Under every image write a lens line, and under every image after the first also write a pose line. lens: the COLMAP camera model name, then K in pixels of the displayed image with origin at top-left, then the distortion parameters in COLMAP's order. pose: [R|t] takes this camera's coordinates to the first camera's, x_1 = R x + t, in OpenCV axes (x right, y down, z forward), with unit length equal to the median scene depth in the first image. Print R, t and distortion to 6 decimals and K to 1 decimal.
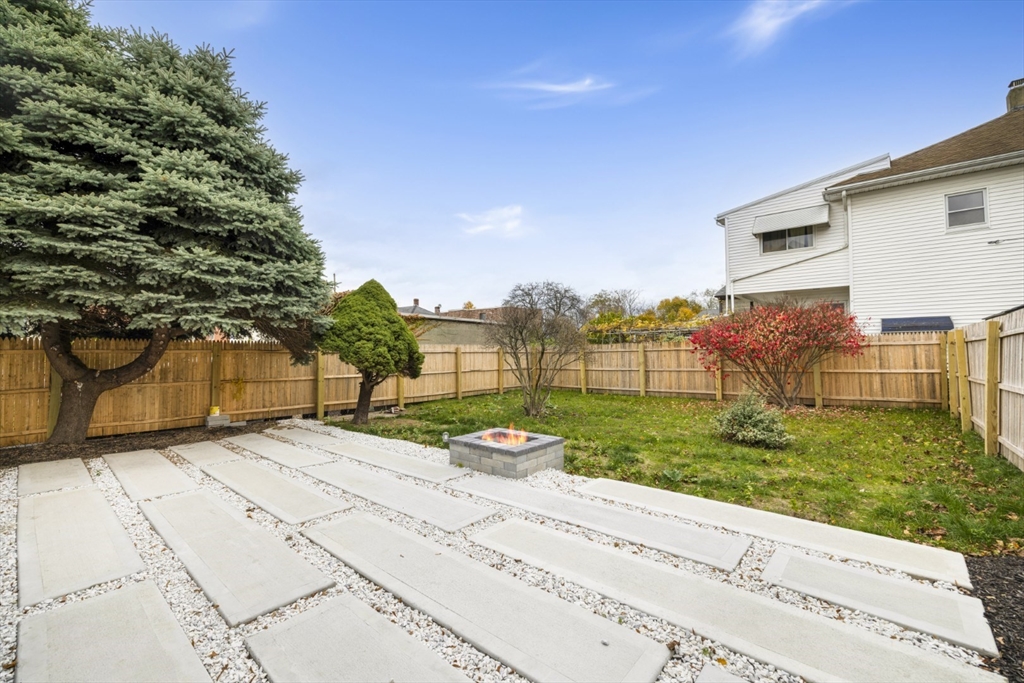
lens RADIAL K [[426.6, 0, 512.0], [0, 426.6, 341.5], [0, 0, 1]] dist [0.001362, -0.000602]
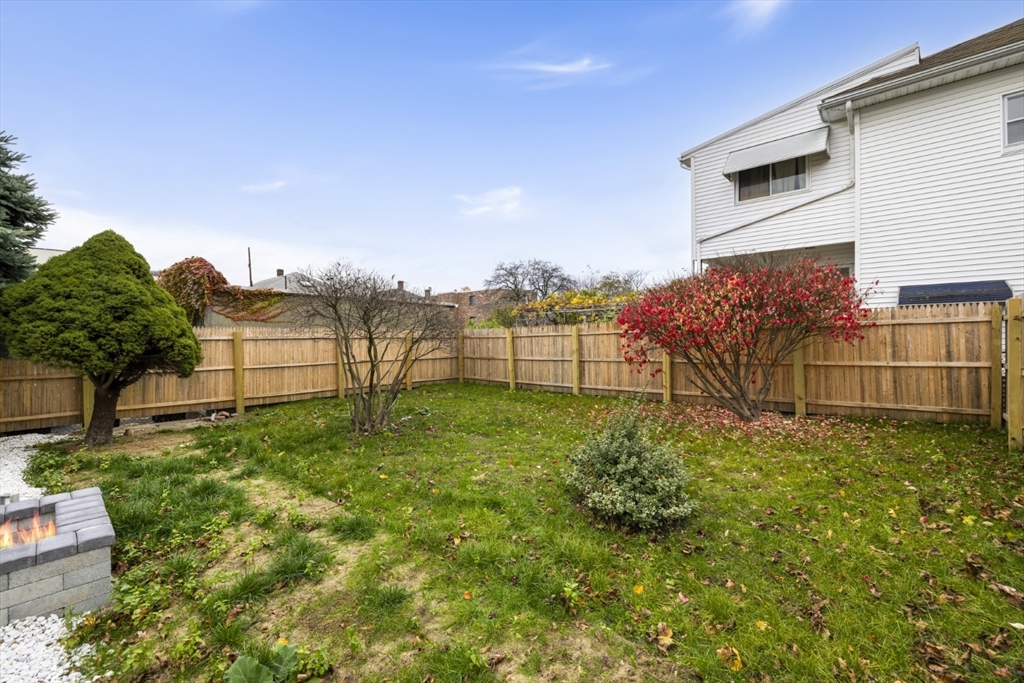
lens RADIAL K [[426.6, 0, 512.0], [0, 426.6, 341.5], [0, 0, 1]] dist [0.001362, -0.000602]
pose [[0.999197, -0.004914, -0.039754, 0.282691], [0.006319, 0.999357, 0.035290, 0.007588], [0.039555, -0.035513, 0.998586, 0.300580]]
